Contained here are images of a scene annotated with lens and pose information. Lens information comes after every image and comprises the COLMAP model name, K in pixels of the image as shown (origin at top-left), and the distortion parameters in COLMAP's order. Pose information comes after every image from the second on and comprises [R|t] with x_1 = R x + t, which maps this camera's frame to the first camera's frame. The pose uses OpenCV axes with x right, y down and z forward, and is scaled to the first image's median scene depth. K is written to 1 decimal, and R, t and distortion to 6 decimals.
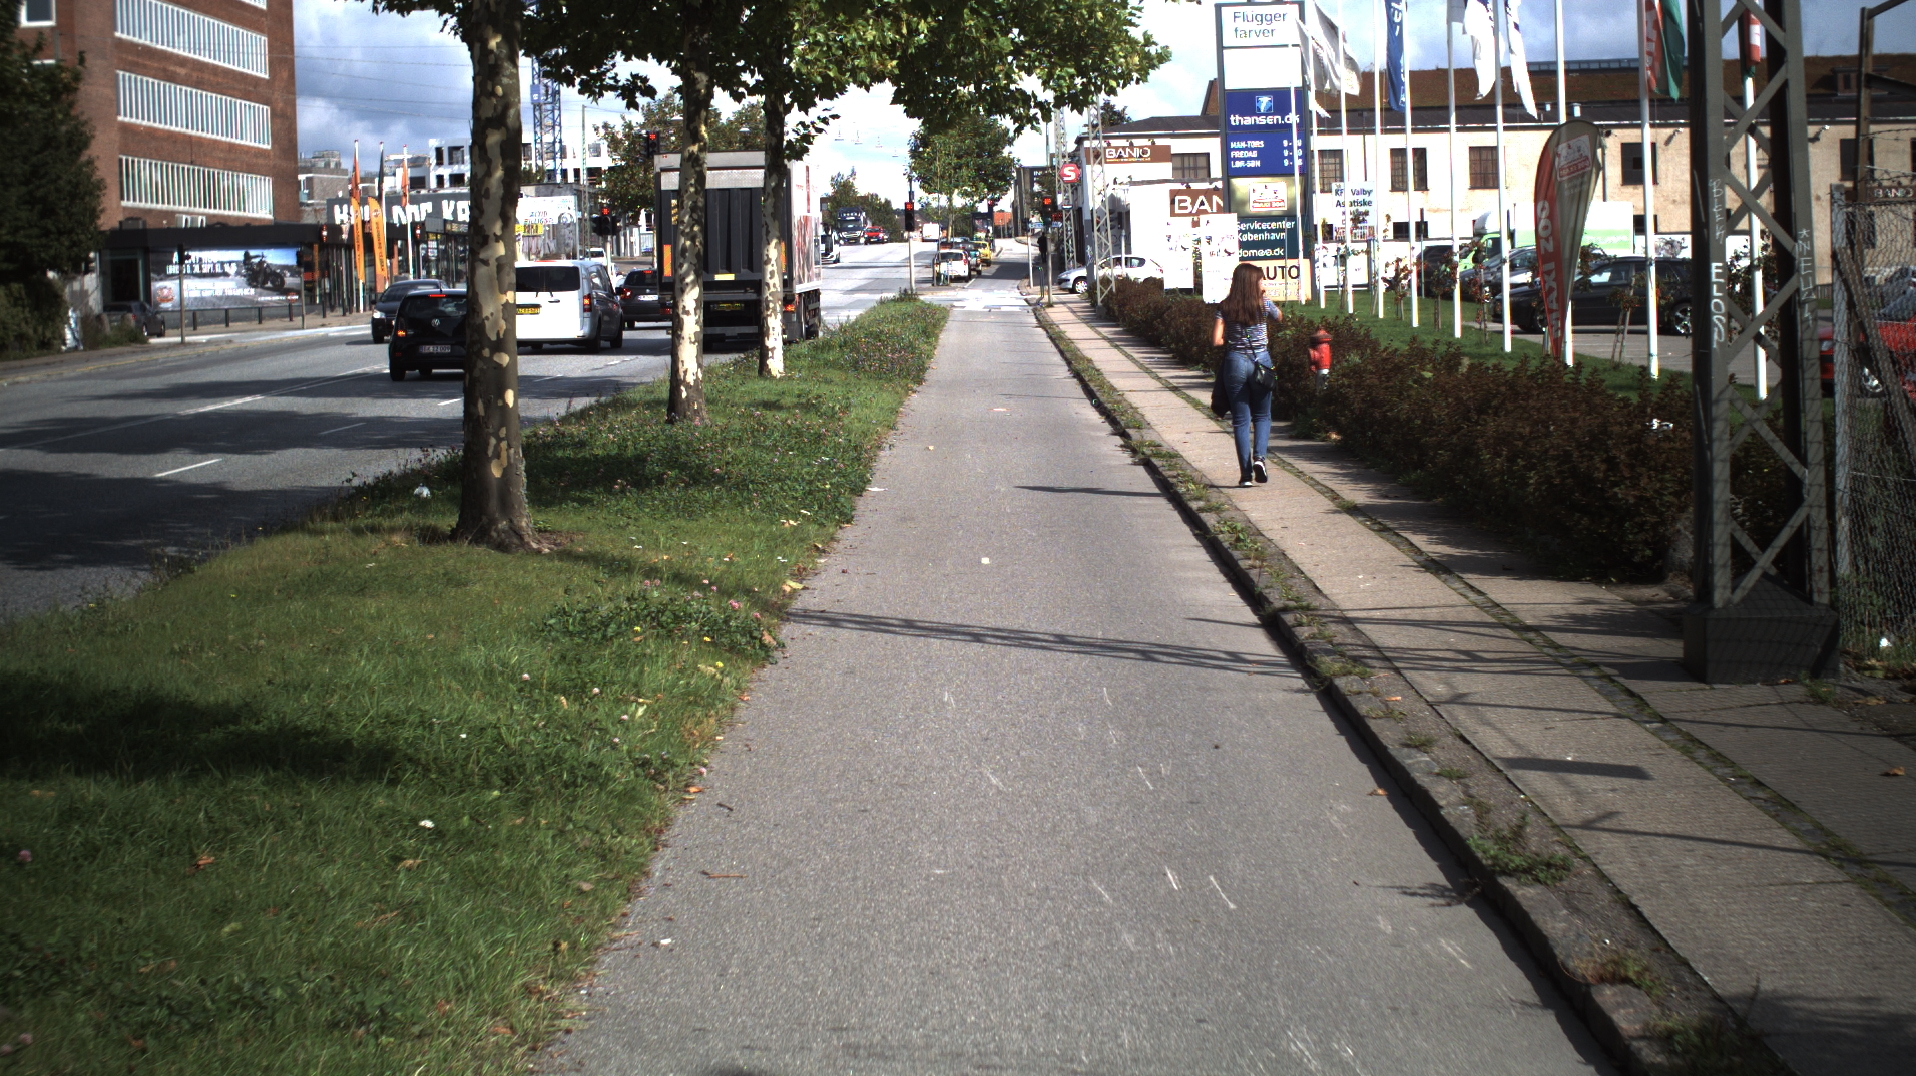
lens RADIAL K [[3946.9, 0, 967.5], [0, 3946.9, 535.6], [0, 0, 1]] dist [-0.276546, 0.000000]
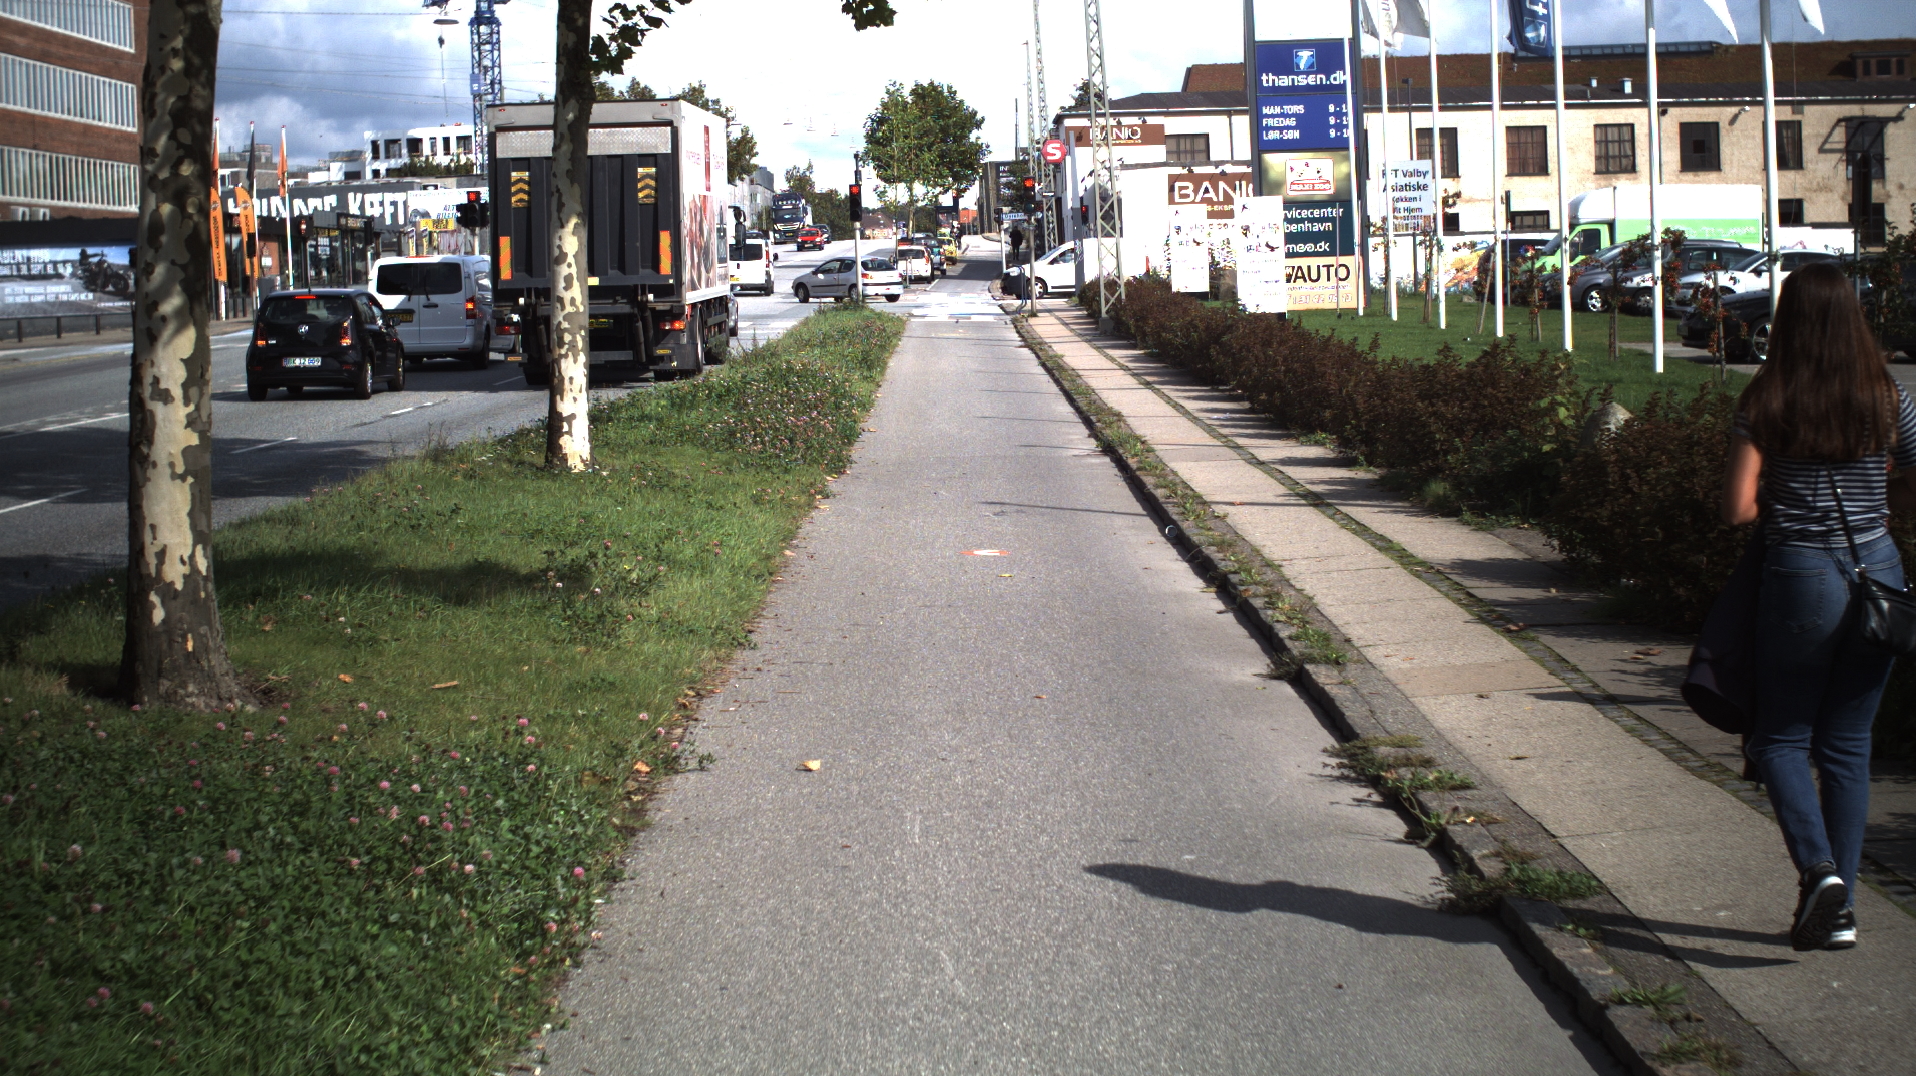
lens RADIAL K [[3946.9, 0, 962.1], [0, 3946.9, 537.2], [0, 0, 1]] dist [-0.276546, 0.000000]
pose [[0.999970, -0.001259, 0.007650, 0.000552], [0.001252, 0.999999, 0.000840, -0.014211], [-0.007651, -0.000831, 0.999970, 0.205977]]
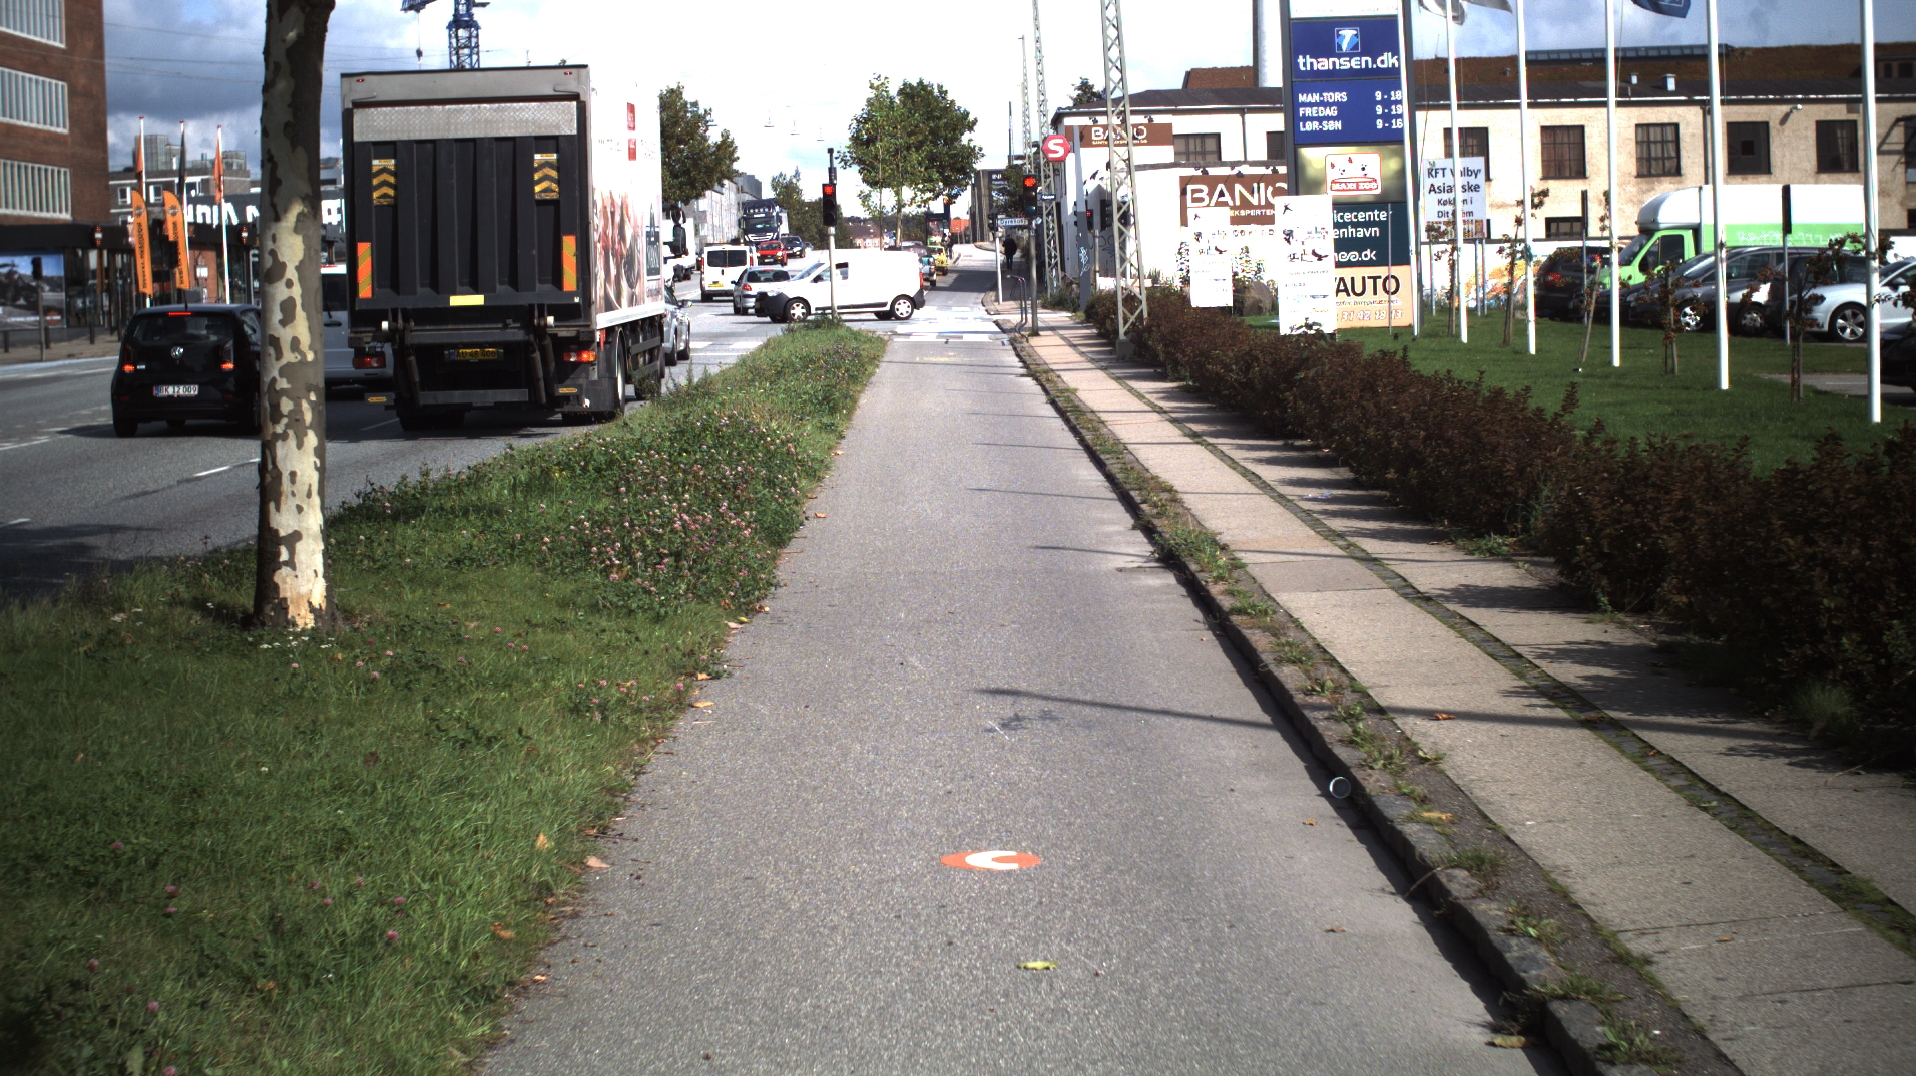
lens RADIAL K [[3946.9, 0, 953.1], [0, 3946.9, 537.0], [0, 0, 1]] dist [-0.276546, 0.000000]
pose [[0.999972, -0.001567, 0.007377, 0.001650], [0.001579, 0.999997, -0.001688, -0.021503], [-0.007374, 0.001700, 0.999971, 0.308554]]
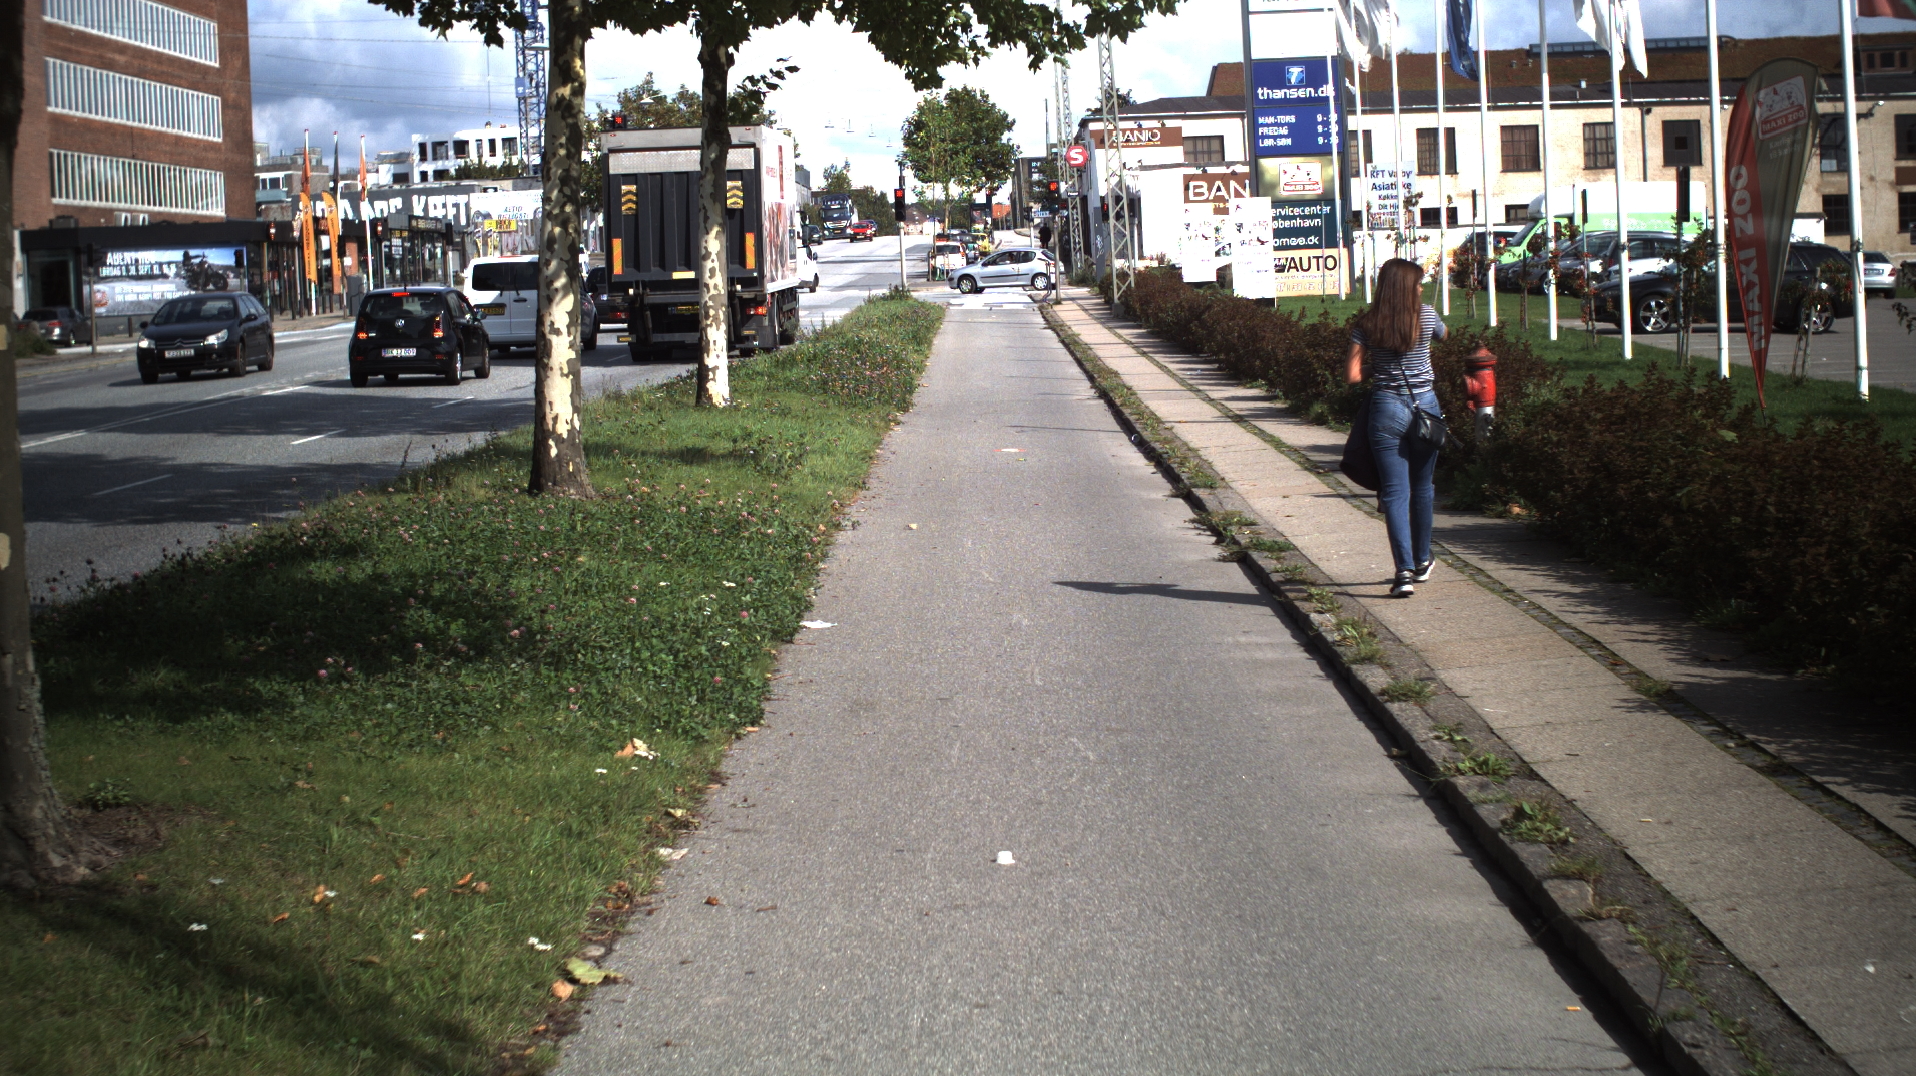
lens RADIAL K [[3946.9, 0, 949.4], [0, 3946.9, 539.3], [0, 0, 1]] dist [-0.276546, 0.000000]
pose [[0.999946, -0.009281, -0.004747, 0.000047], [0.009294, 0.999953, 0.002625, -0.007094], [0.004723, -0.002669, 0.999985, 0.103164]]
